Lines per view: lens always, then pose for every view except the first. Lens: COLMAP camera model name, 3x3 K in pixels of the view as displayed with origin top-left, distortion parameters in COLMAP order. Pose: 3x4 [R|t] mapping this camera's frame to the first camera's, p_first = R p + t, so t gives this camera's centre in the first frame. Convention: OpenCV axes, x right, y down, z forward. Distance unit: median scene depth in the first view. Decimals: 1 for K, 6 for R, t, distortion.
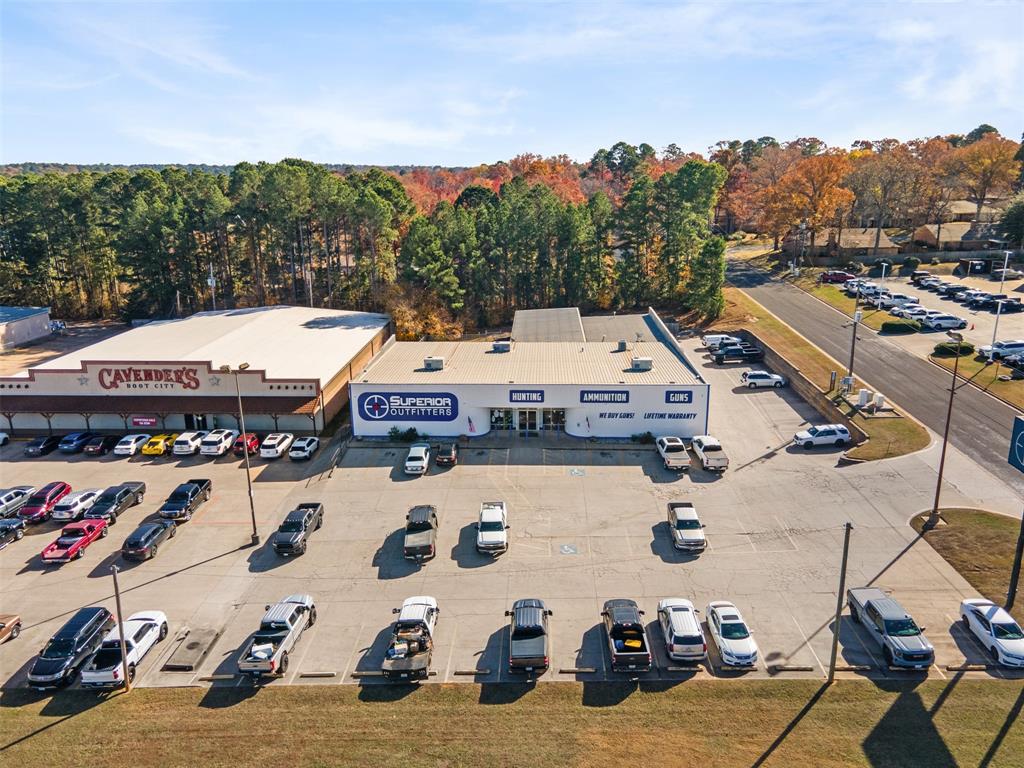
lens RADIAL K [[754.5, 0, 512.0], [0, 754.5, 384.0], [0, 0, 1]] dist [0.032142, 0.001751]
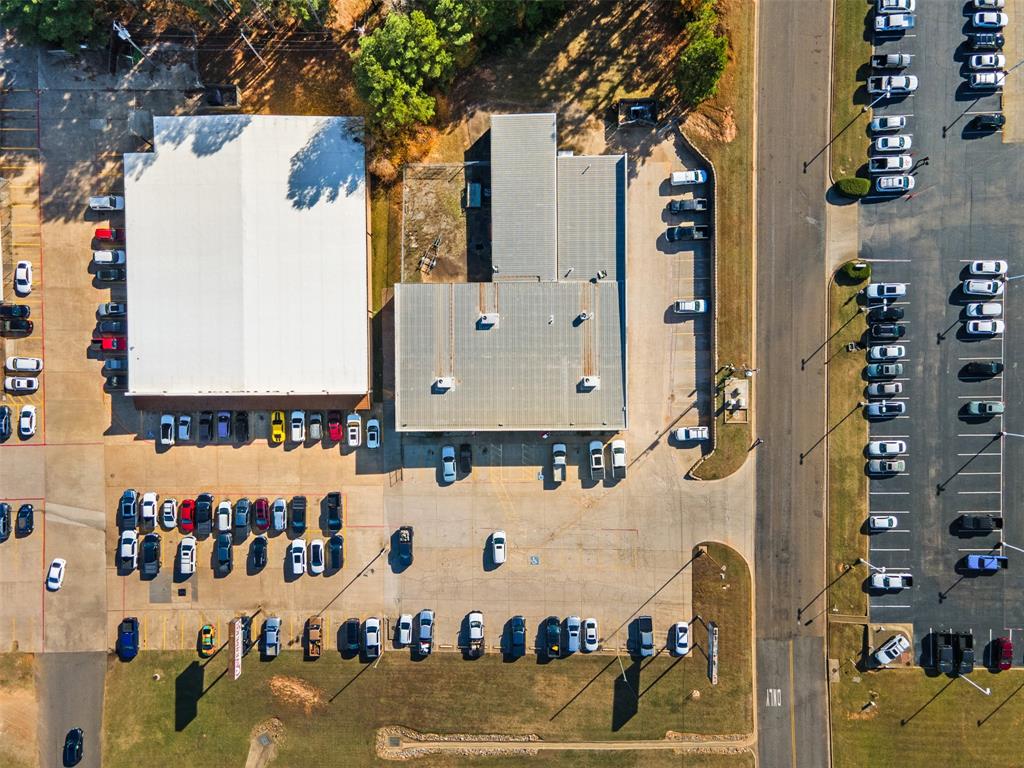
lens RADIAL K [[754.5, 0, 512.0], [0, 754.5, 384.0], [0, 0, 1]] dist [0.032142, 0.001751]
pose [[0.998779, -0.048848, -0.007319, 0.039005], [0.020003, 0.264533, 0.964169, -1.584695], [-0.045162, -0.963139, 0.265187, 0.708961]]
